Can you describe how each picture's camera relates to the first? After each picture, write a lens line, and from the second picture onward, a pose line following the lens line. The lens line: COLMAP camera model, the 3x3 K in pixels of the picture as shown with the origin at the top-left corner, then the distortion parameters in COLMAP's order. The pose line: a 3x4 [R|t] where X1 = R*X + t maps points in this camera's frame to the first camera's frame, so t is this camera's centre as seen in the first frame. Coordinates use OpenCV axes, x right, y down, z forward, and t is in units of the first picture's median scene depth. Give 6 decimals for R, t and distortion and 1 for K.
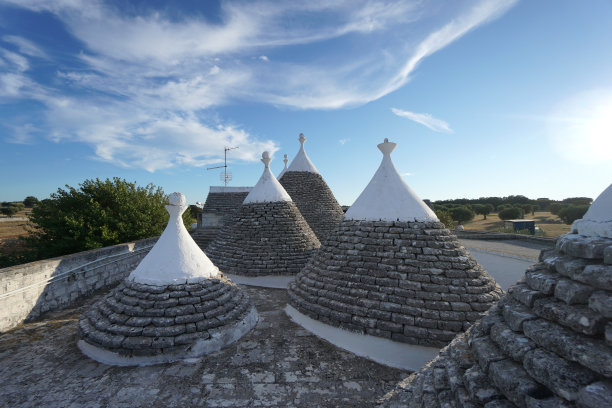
lens RADIAL K [[328.7, 0, 306.0], [0, 328.7, 204.0], [0, 0, 1]] dist [0.000426, 0.000735]
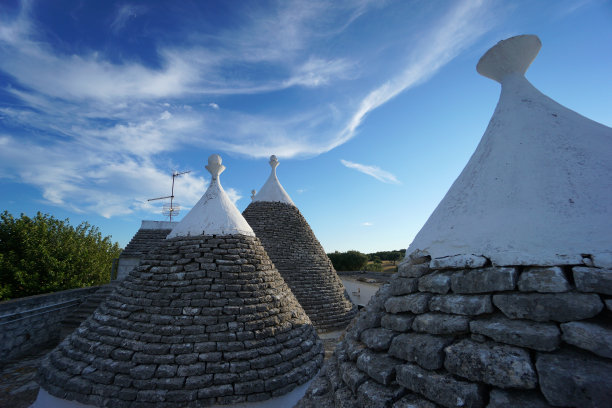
lens RADIAL K [[328.7, 0, 306.0], [0, 328.7, 204.0], [0, 0, 1]] dist [0.000426, 0.000735]
pose [[0.995730, 0.019895, 0.090140, -0.006732], [-0.006644, 0.989412, -0.144981, 0.020374], [-0.092070, 0.143763, 0.985320, 0.444080]]
